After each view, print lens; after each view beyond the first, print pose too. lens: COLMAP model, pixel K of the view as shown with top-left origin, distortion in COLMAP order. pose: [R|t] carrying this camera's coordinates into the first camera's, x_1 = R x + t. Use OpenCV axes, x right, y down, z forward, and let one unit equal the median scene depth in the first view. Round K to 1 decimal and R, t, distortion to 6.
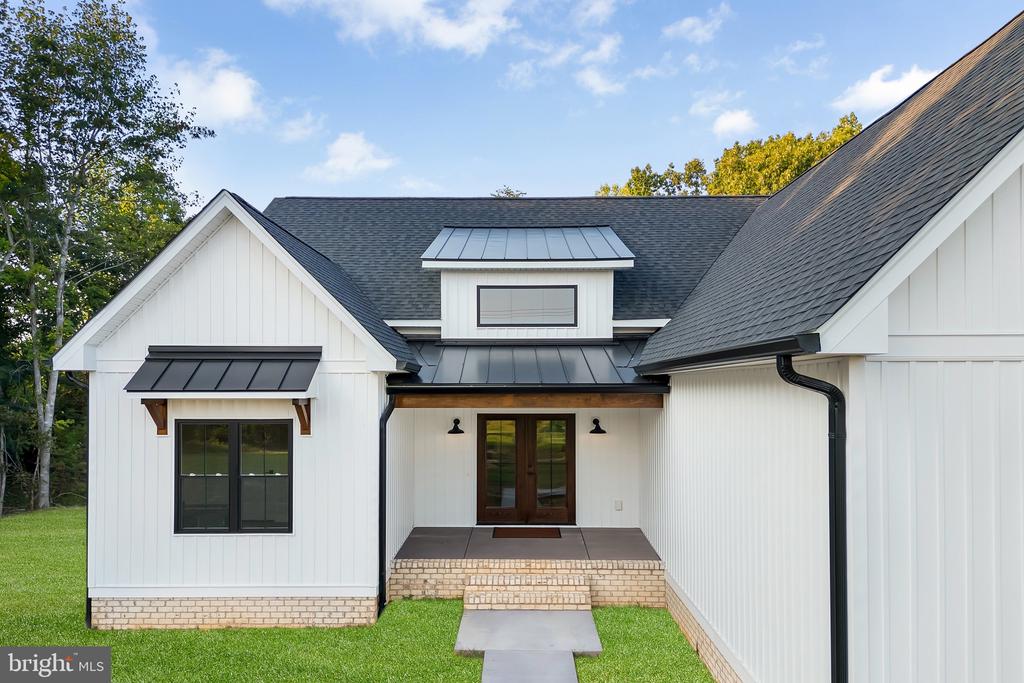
lens RADIAL K [[718.8, 0, 509.7], [0, 718.8, 381.3], [0, 0, 1]] dist [0.072543, -0.081076]
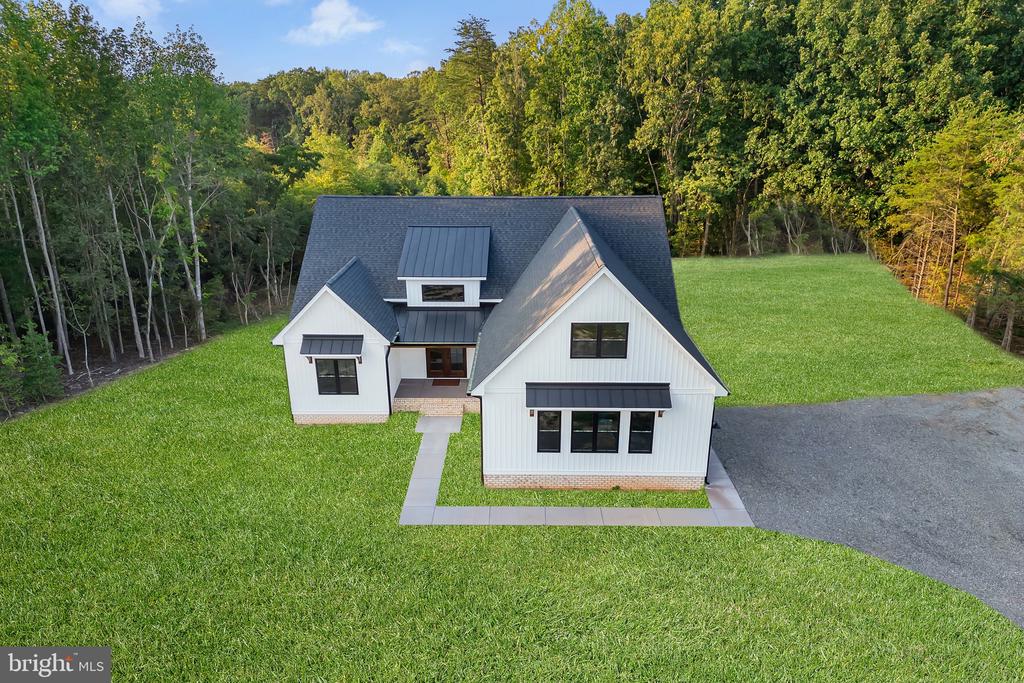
lens RADIAL K [[713.8, 0, 511.8], [0, 713.8, 382.5], [0, 0, 1]] dist [0.066539, -0.062241]
pose [[0.999984, -0.004719, 0.003111, 0.285042], [0.003223, 0.928141, 0.372215, -0.830702], [-0.004644, -0.372199, 0.928141, -1.528528]]
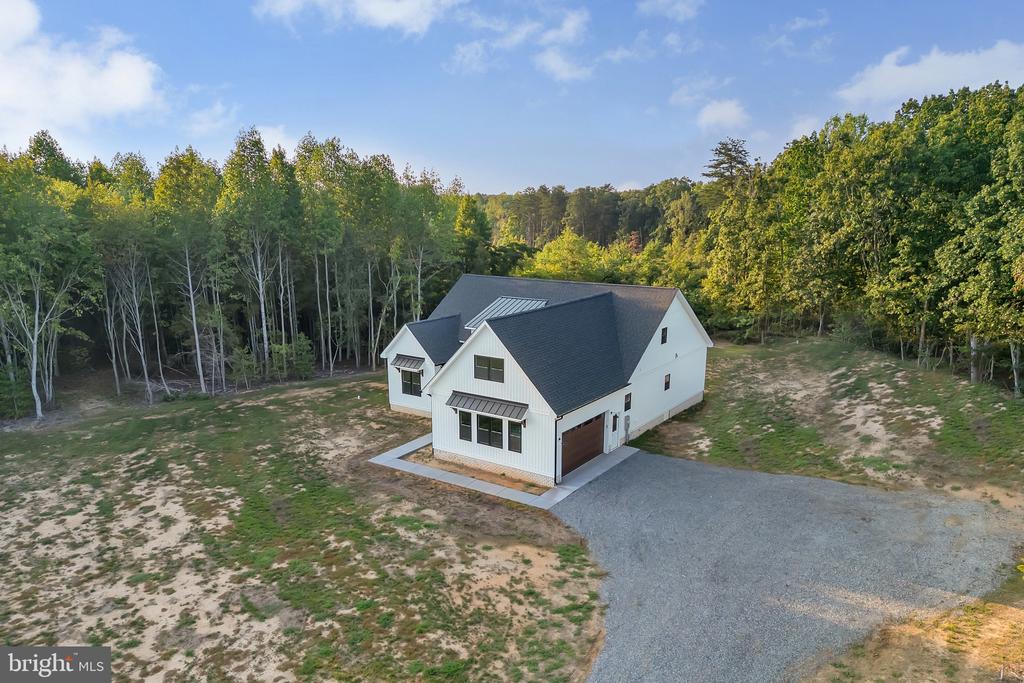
lens RADIAL K [[713.8, 0, 511.8], [0, 713.8, 382.5], [0, 0, 1]] dist [0.066539, -0.062241]
pose [[0.834673, 0.132636, -0.534536, 2.324077], [0.006983, 0.967941, 0.251081, -0.909183], [0.550701, -0.213303, 0.806988, -2.082123]]
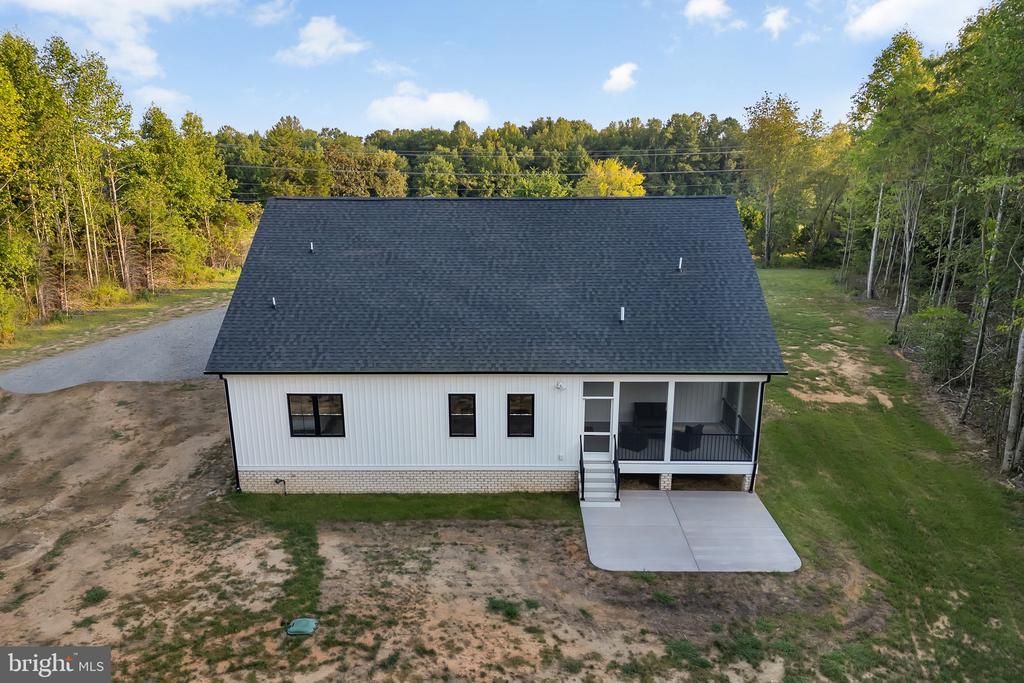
lens RADIAL K [[718.8, 0, 509.7], [0, 718.8, 381.3], [0, 0, 1]] dist [0.072543, -0.081076]
pose [[-0.999986, 0.003277, 0.004252, 0.176802], [0.004316, 0.961717, 0.274009, -0.504251], [-0.003191, 0.274024, -0.961718, 4.100145]]
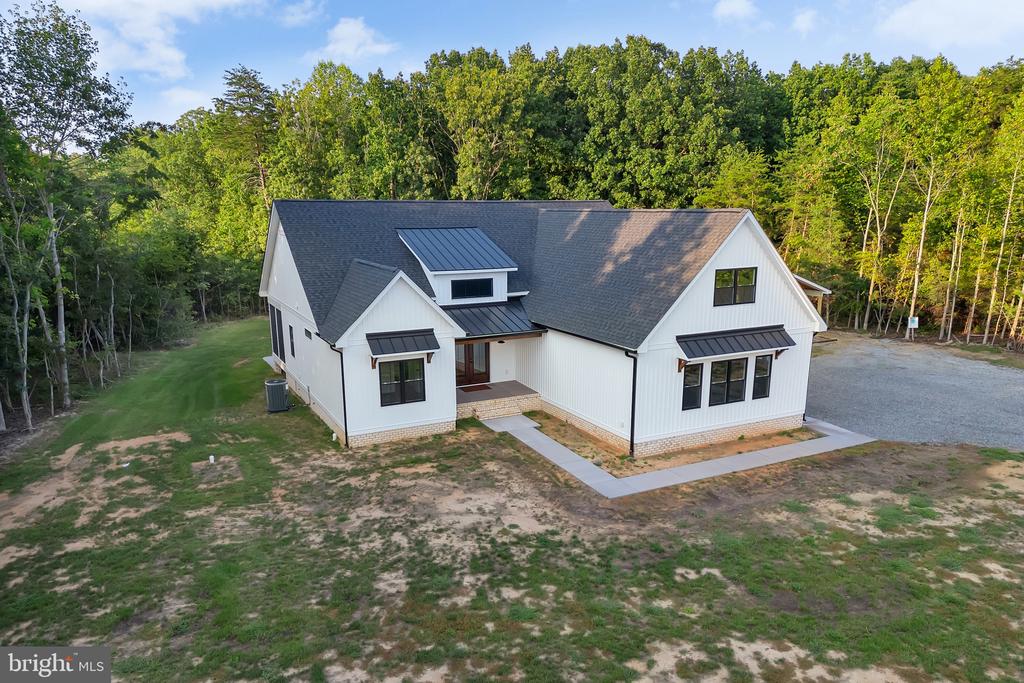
lens RADIAL K [[718.8, 0, 509.7], [0, 718.8, 381.3], [0, 0, 1]] dist [0.072543, -0.081076]
pose [[0.884229, -0.115750, 0.452483, -1.055740], [0.000862, 0.969206, 0.246248, -0.435239], [-0.467053, -0.217350, 0.857100, -1.171496]]
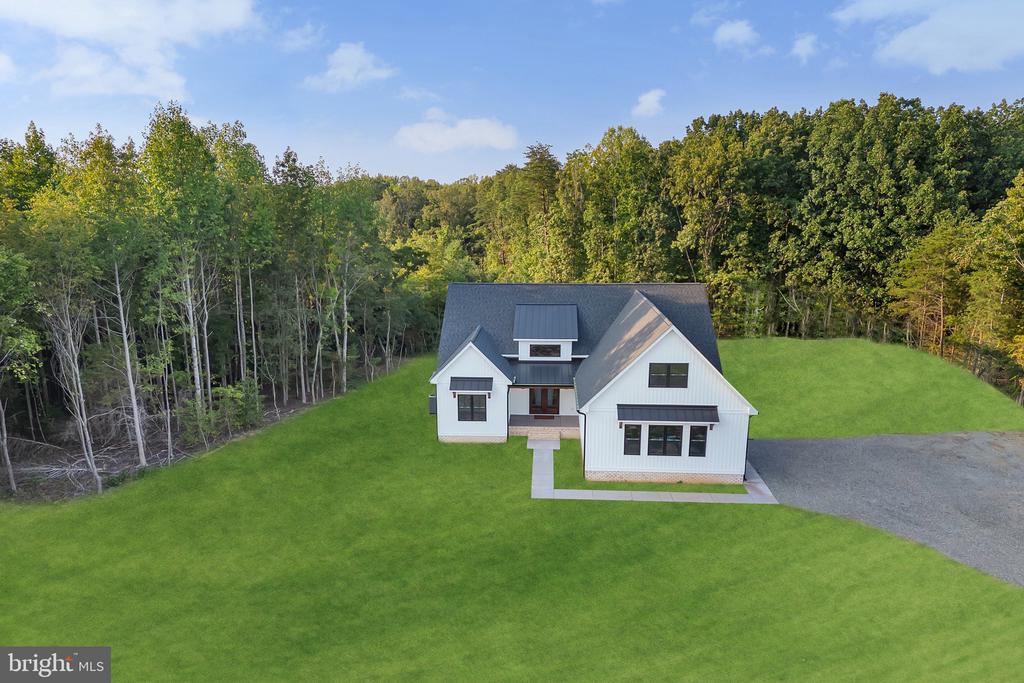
lens RADIAL K [[718.8, 0, 509.7], [0, 718.8, 381.3], [0, 0, 1]] dist [0.072543, -0.081076]
pose [[0.999201, 0.007212, -0.039301, -0.008909], [0.002825, 0.968369, 0.249505, -0.918643], [0.039858, -0.249417, 0.967576, -2.572564]]
